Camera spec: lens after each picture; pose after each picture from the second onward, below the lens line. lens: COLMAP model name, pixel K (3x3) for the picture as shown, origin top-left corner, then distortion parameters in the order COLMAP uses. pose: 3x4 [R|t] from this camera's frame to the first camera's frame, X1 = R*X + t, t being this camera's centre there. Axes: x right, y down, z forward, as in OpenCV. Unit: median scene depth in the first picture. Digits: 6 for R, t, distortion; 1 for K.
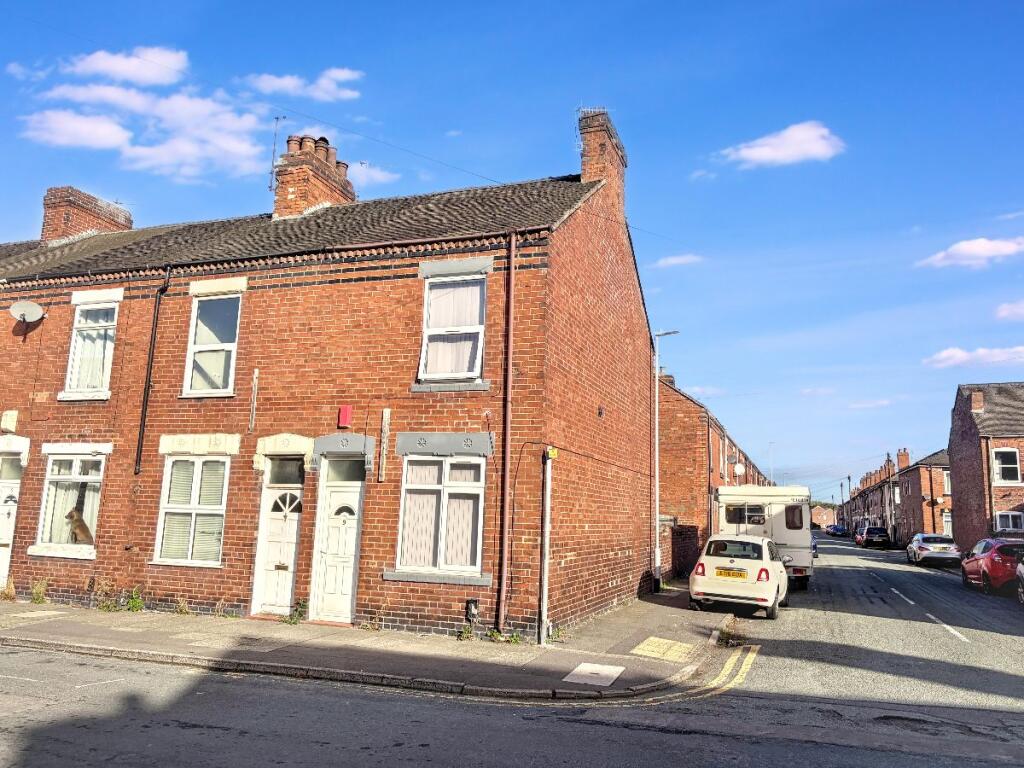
lens RADIAL K [[781.6, 0, 512.3], [0, 781.6, 421.1], [0, 0, 1]] dist [0.025994, 0.005853]
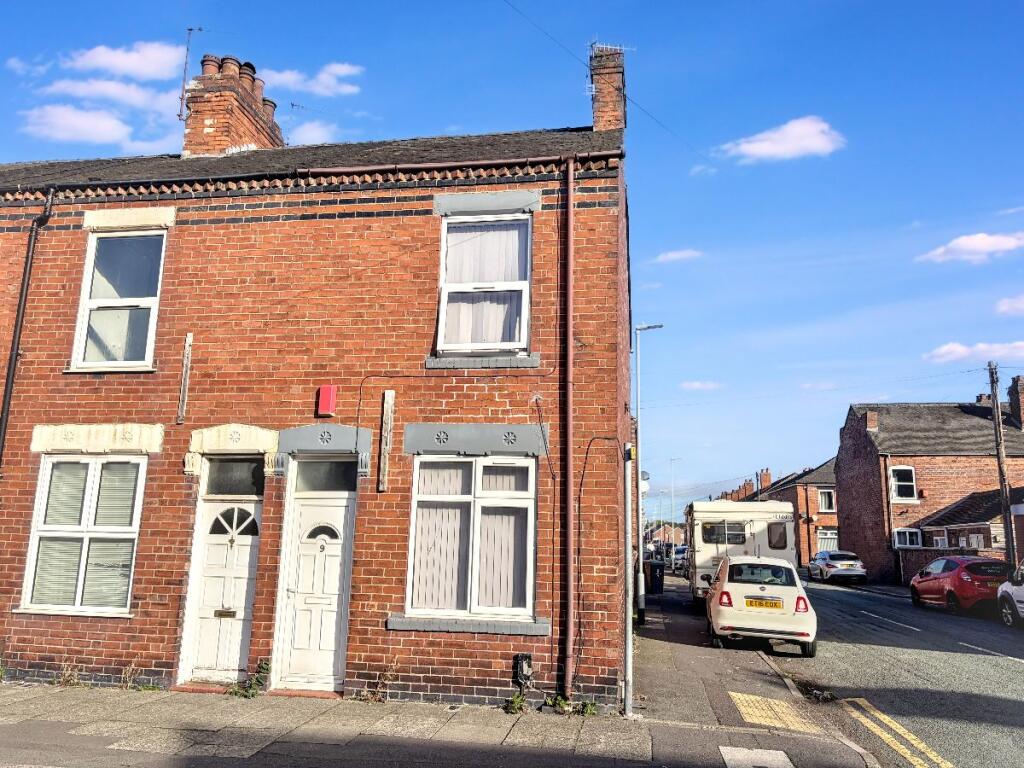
lens RADIAL K [[781.6, 0, 512.3], [0, 781.6, 421.1], [0, 0, 1]] dist [0.025994, 0.005853]
pose [[0.983163, 0.018251, 0.181816, -0.171424], [-0.013641, 0.999554, -0.026578, 0.028883], [-0.182219, 0.023650, 0.982973, 0.254276]]
